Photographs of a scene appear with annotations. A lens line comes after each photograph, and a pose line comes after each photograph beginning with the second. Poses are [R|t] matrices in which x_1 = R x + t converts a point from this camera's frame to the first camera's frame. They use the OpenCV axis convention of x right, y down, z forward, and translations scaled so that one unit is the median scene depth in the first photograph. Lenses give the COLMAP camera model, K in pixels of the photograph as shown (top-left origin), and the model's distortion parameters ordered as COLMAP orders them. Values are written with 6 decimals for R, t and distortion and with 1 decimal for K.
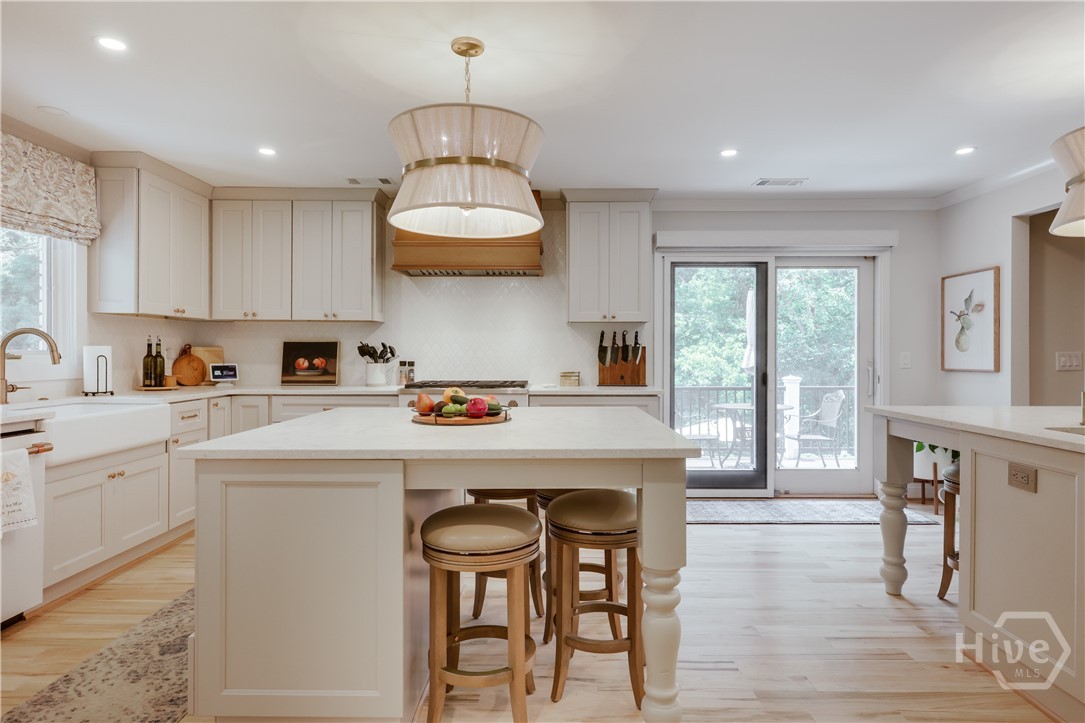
lens RADIAL K [[616.5, 0, 542.5], [0, 616.5, 355.4], [0, 0, 1]] dist [-0.001099, 0.001907]
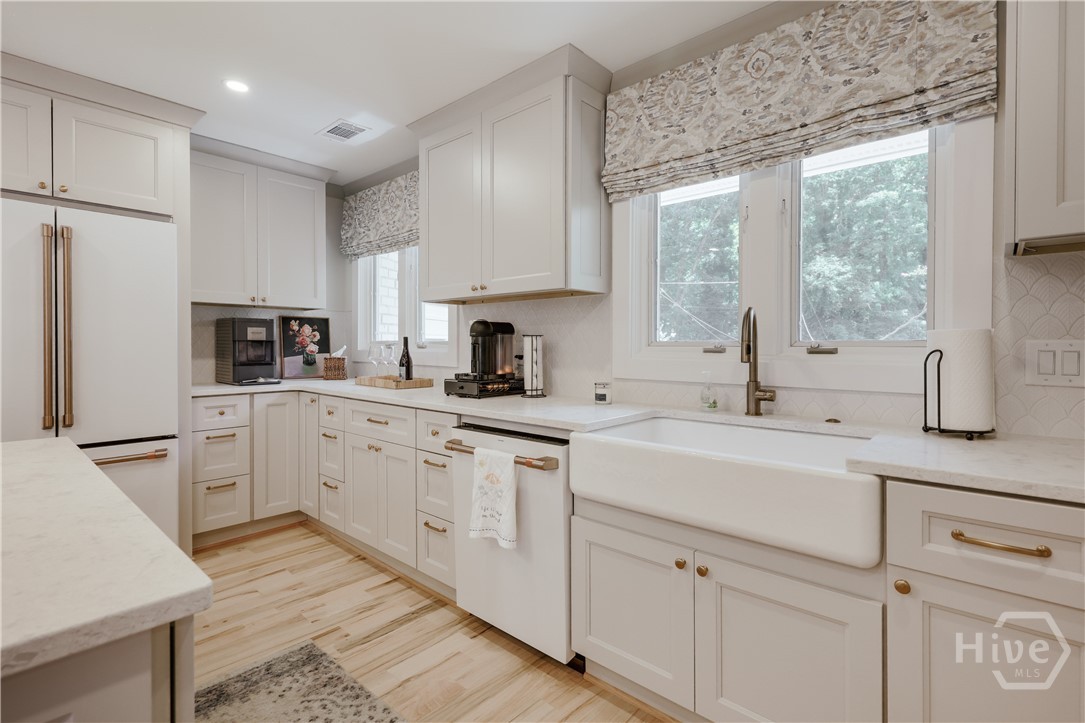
lens RADIAL K [[513.3, 0, 544.9], [0, 513.3, 345.9], [0, 0, 1]] dist [-0.000668, 0.000452]
pose [[-0.656299, 0.005627, -0.754480, -0.174369], [-0.002252, 0.999953, 0.009417, -0.004280], [0.754498, 0.007880, -0.656255, 0.795637]]
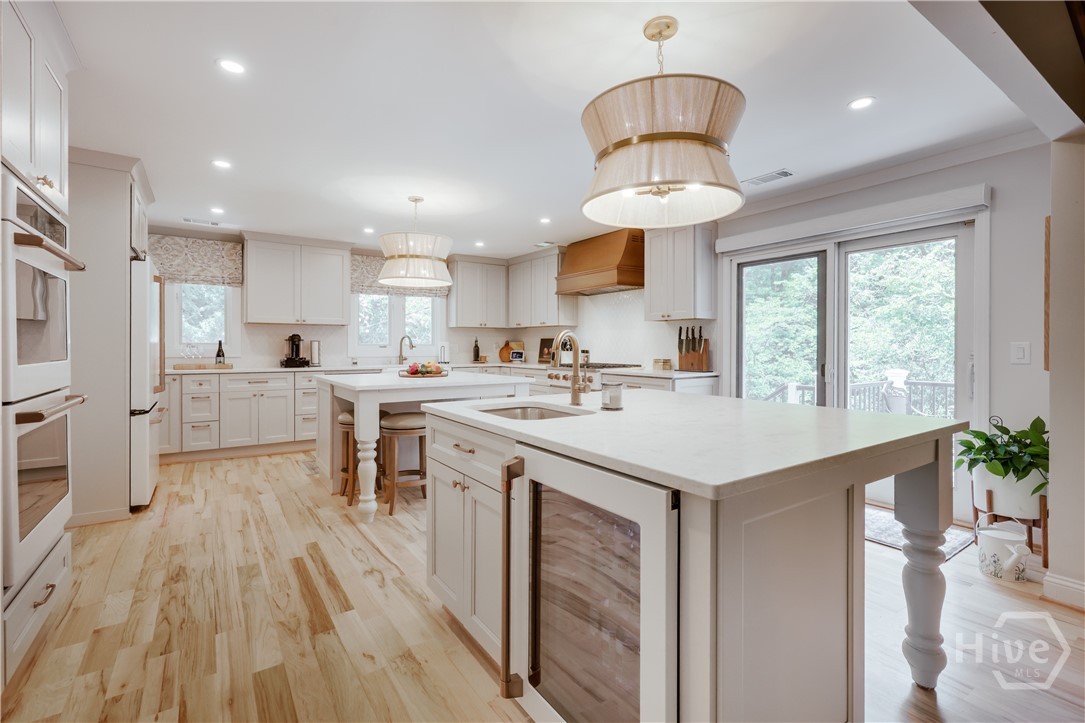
lens RADIAL K [[493.6, 0, 550.5], [0, 493.6, 355.7], [0, 0, 1]] dist [-0.013063, 0.000379]
pose [[0.575566, 0.015001, -0.817618, 0.775877], [-0.004598, 0.999875, 0.015108, 0.005285], [0.817743, -0.004937, 0.575563, 0.208937]]
